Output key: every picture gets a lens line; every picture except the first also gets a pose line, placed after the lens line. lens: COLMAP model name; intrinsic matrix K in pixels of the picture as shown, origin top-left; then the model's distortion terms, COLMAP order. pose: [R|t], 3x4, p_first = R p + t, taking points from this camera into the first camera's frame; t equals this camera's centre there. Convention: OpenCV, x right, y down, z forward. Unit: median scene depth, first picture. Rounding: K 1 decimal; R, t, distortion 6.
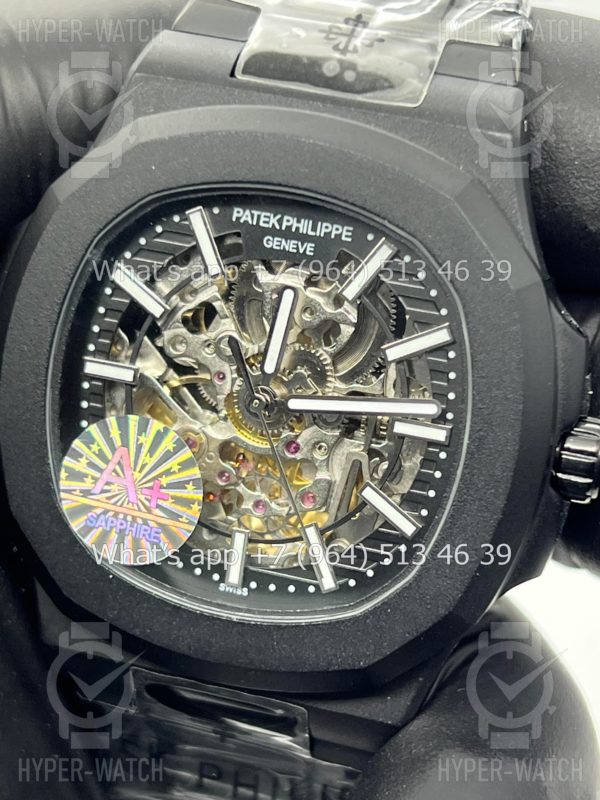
lens RADIAL K [[1857.1, 0, 299.1], [0, 1857.1, 399.0], [0, 0, 1]] dist [0.207382, 0.000000]
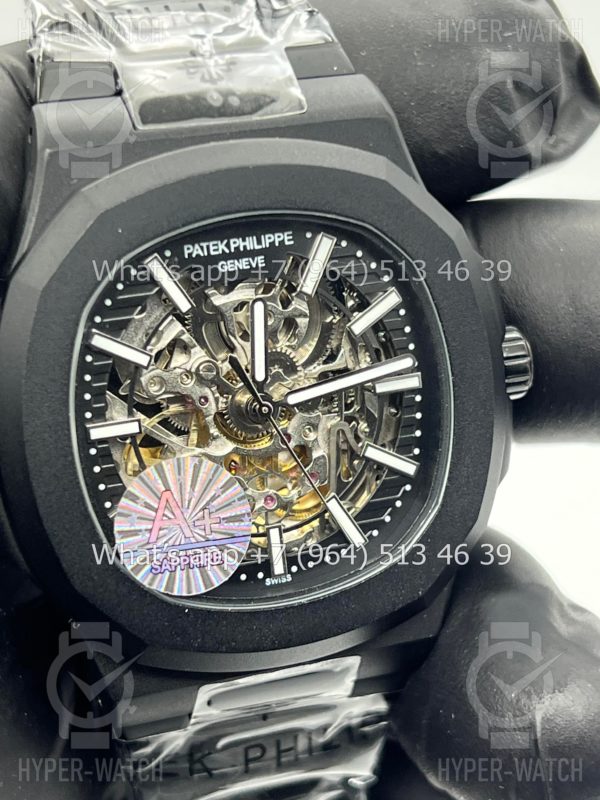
lens RADIAL K [[1857.1, 0, 300.1], [0, 1857.1, 402.4], [0, 0, 1]] dist [0.207382, 0.000000]
pose [[0.813610, -0.329277, 0.479181, -0.522964], [0.309554, 0.942973, 0.122382, -0.127943], [-0.492153, 0.048761, 0.869142, 0.037844]]
